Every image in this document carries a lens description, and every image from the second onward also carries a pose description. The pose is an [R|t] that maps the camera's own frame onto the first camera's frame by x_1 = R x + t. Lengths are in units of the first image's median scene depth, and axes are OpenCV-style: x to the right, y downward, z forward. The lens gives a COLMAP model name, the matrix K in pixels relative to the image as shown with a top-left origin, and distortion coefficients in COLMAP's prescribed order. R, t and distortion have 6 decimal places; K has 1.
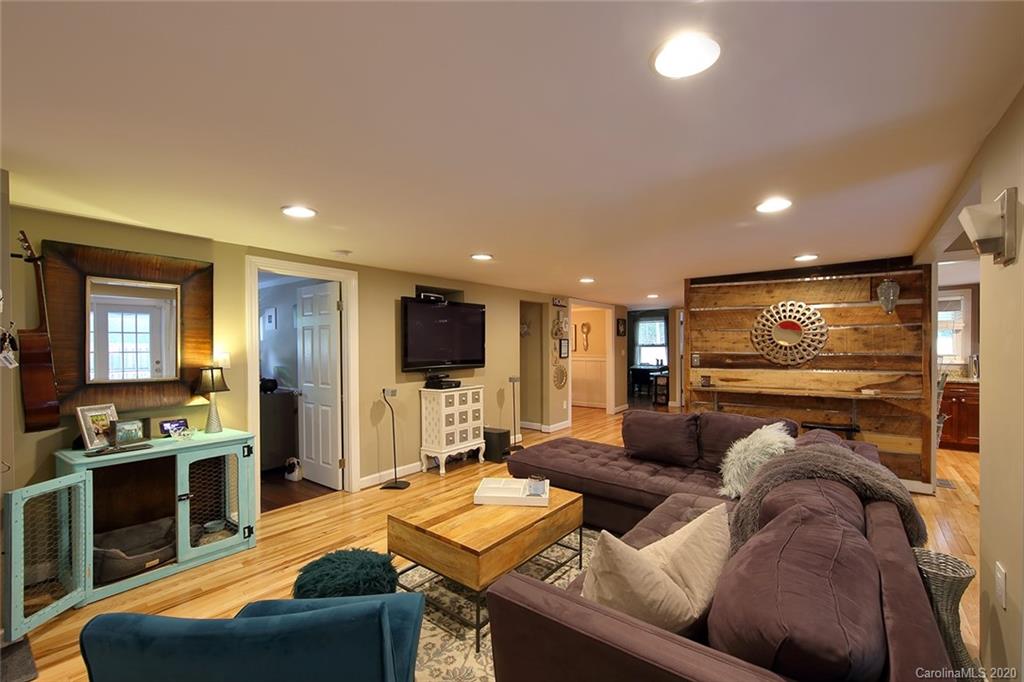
lens RADIAL K [[441.6, 0, 518.4], [0, 441.6, 345.6], [0, 0, 1]] dist [0.004171, -0.000550]
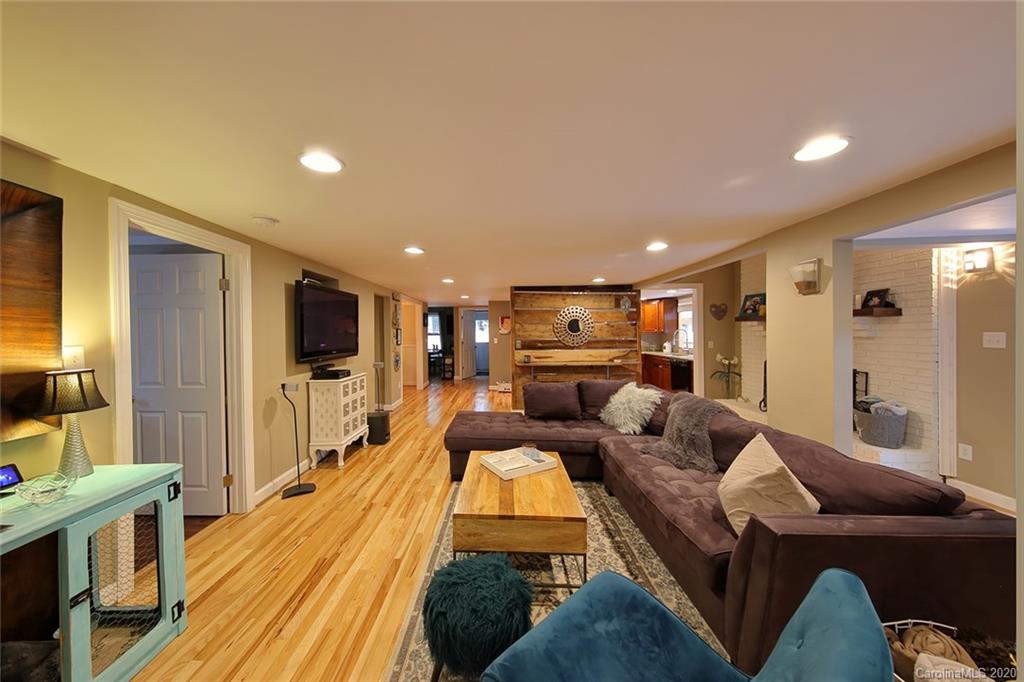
lens RADIAL K [[342.0, 0, 493.8], [0, 342.0, 333.0], [0, 0, 1]] dist [0.000271, -0.000105]
pose [[0.804873, 0.001598, 0.593445, -0.347208], [0.001046, 0.999991, -0.004111, 0.000515], [-0.593447, 0.003930, 0.804864, 0.191302]]
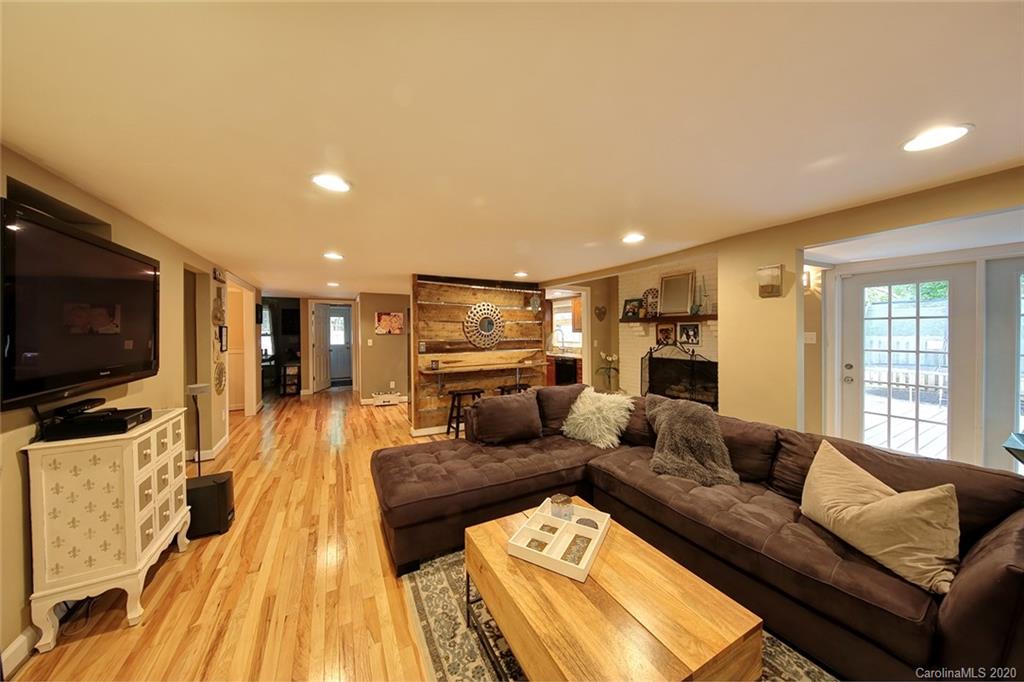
lens RADIAL K [[335.2, 0, 511.5], [0, 335.2, 329.3], [0, 0, 1]] dist [0.001481, -0.003043]
pose [[0.399254, 0.011695, 0.916766, -0.331017], [0.003016, 0.999896, -0.014069, -0.000301], [-0.916835, 0.008382, 0.399177, 0.504520]]
